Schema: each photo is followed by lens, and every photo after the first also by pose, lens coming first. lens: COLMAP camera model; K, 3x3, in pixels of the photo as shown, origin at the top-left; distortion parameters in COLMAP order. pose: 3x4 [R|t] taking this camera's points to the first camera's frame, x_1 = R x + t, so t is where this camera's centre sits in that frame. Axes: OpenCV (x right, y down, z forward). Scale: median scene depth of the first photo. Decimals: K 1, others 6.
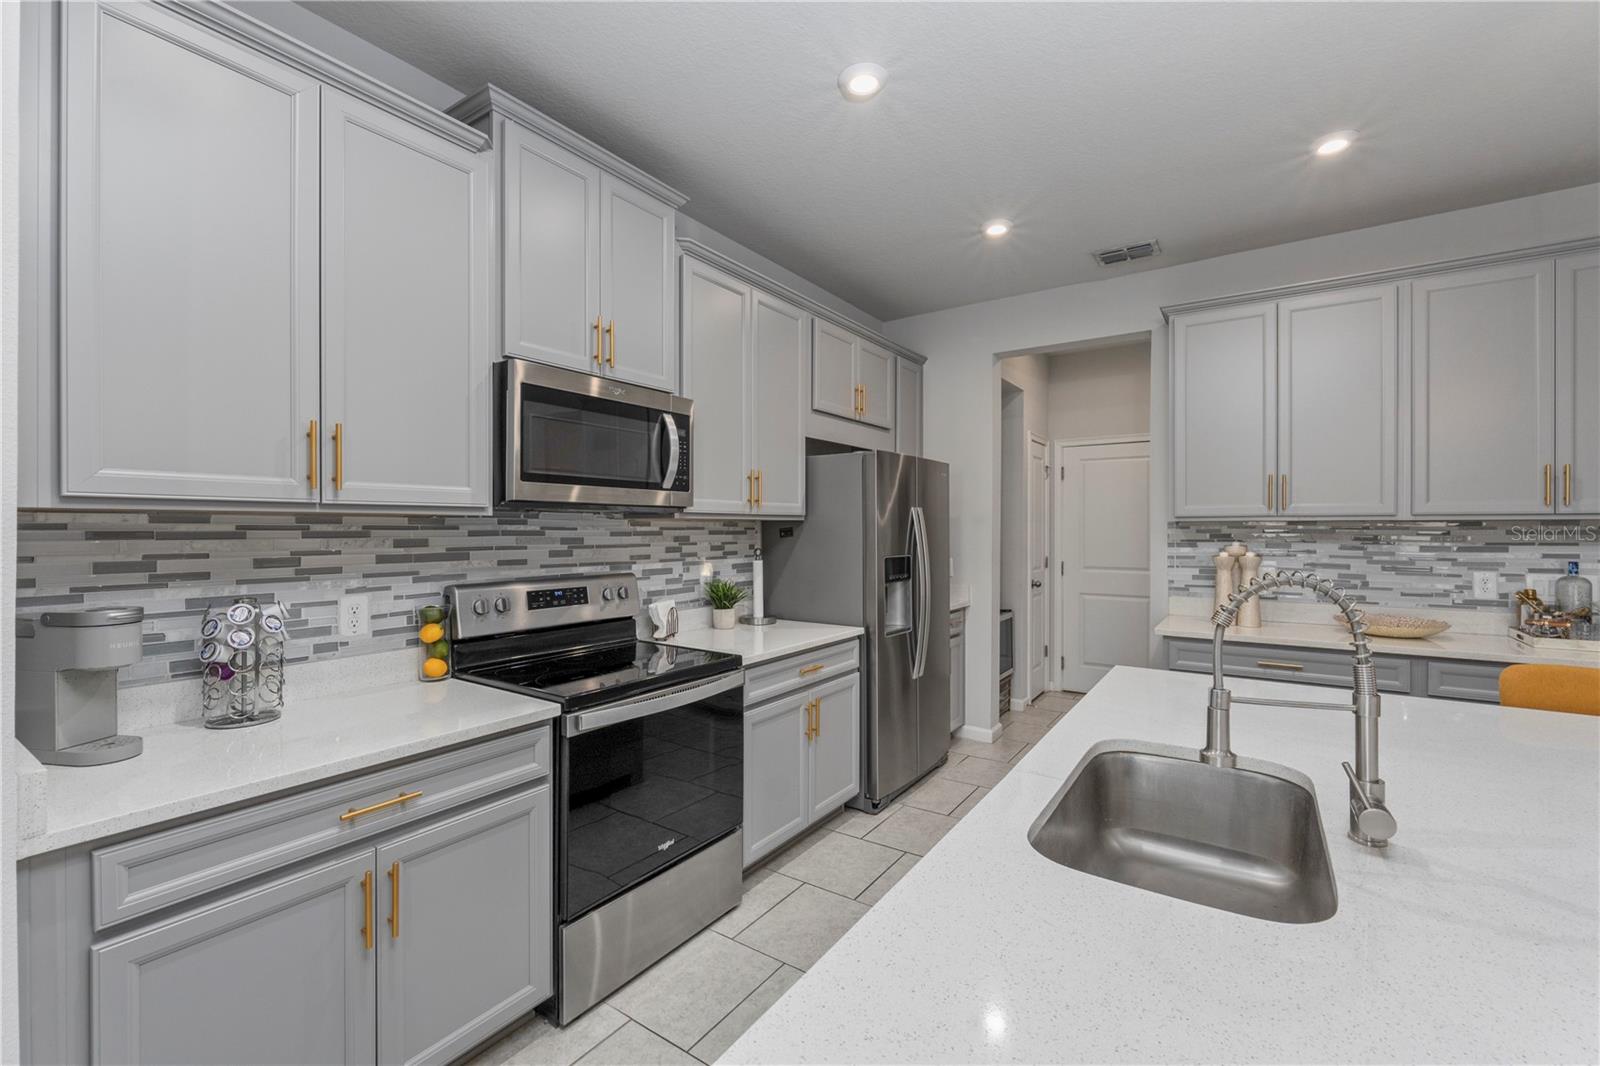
lens RADIAL K [[679.3, 0, 807.2], [0, 679.3, 532.7], [0, 0, 1]] dist [-0.004422, -0.000935]
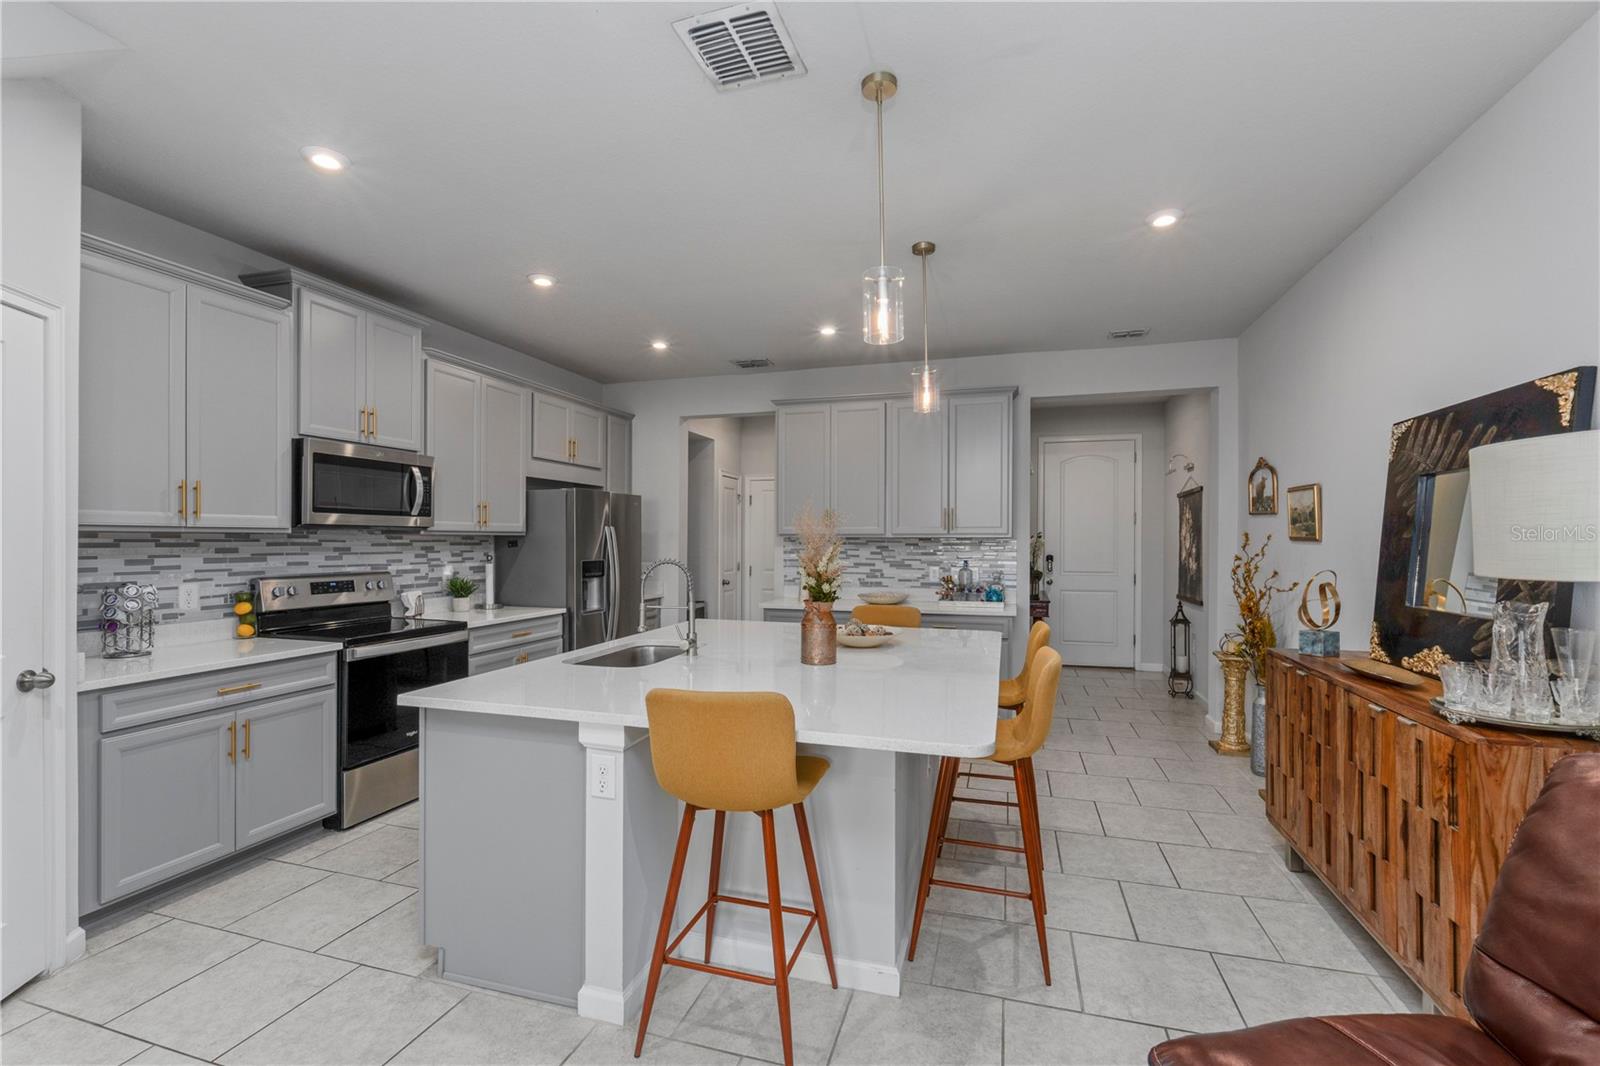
lens RADIAL K [[679.3, 0, 806.8], [0, 679.3, 543.0], [0, 0, 1]] dist [-0.004422, -0.000935]
pose [[0.953701, 0.001687, 0.300753, 0.150585], [-0.001206, 0.999998, -0.001782, -0.000376], [-0.300755, 0.001337, 0.953700, -0.616243]]
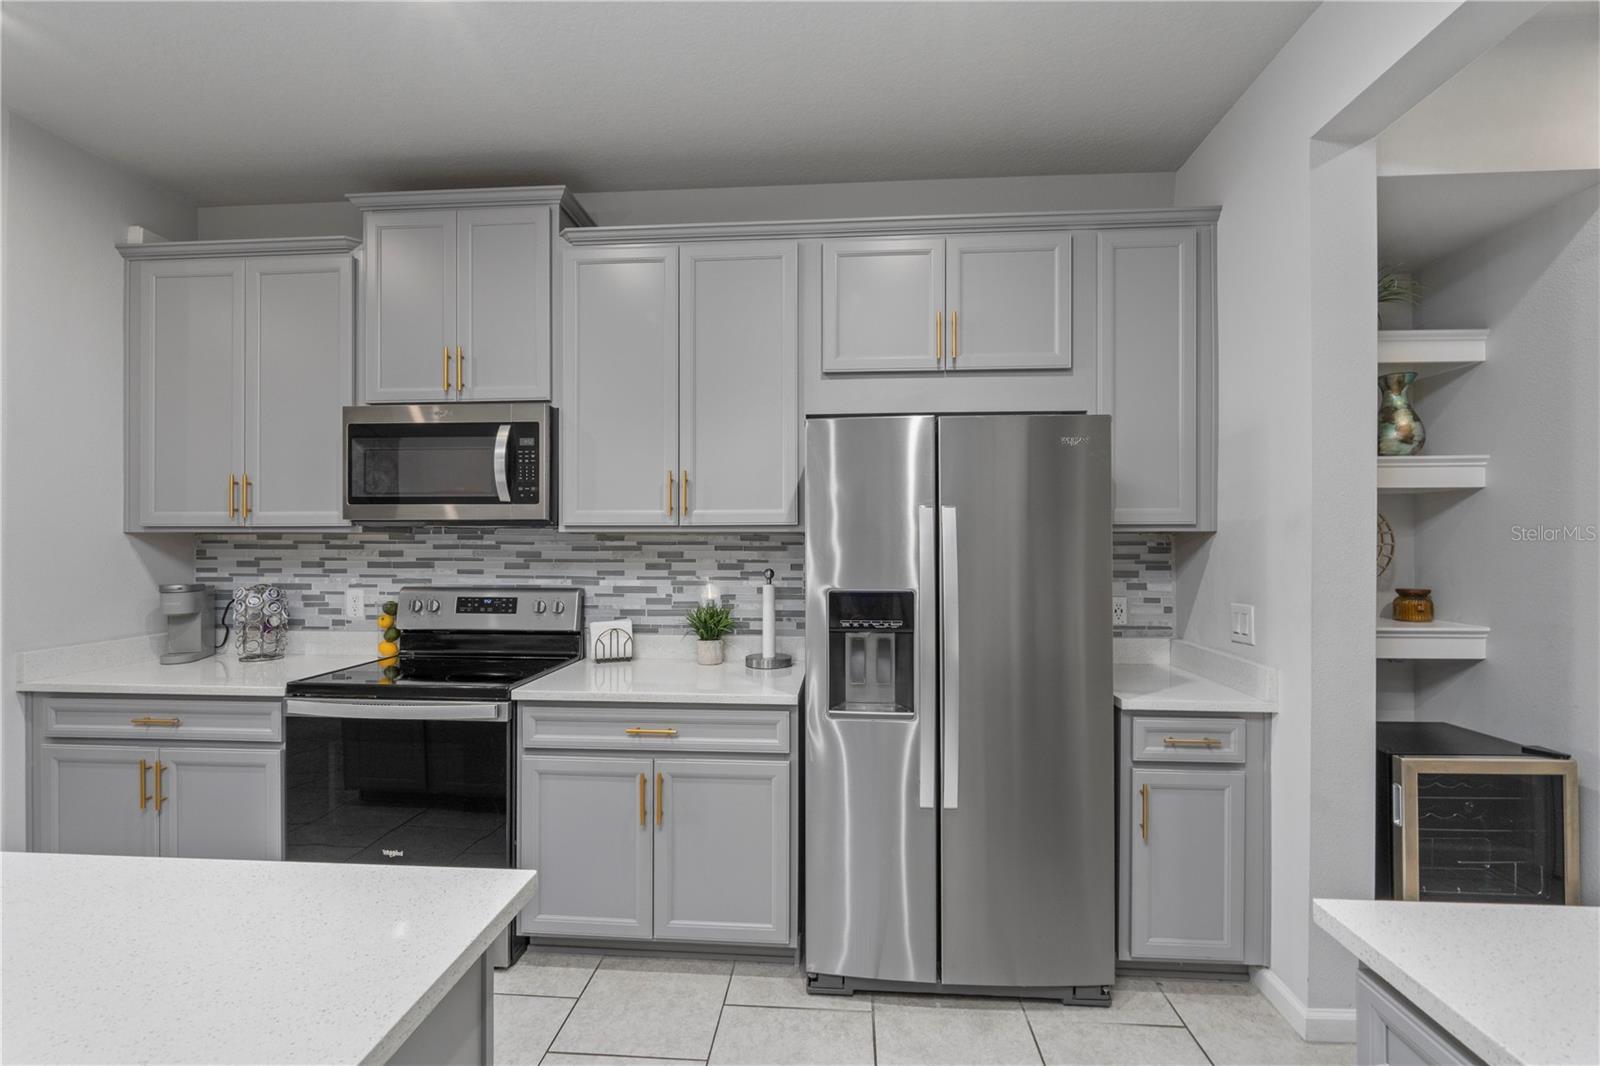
lens RADIAL K [[679.3, 0, 801.6], [0, 679.3, 542.8], [0, 0, 1]] dist [-0.004422, -0.000935]
pose [[0.500563, 0.000506, -0.865700, 0.703756], [-0.006515, 0.999974, -0.003183, -0.005148], [0.865676, 0.007233, 0.500553, 0.732600]]
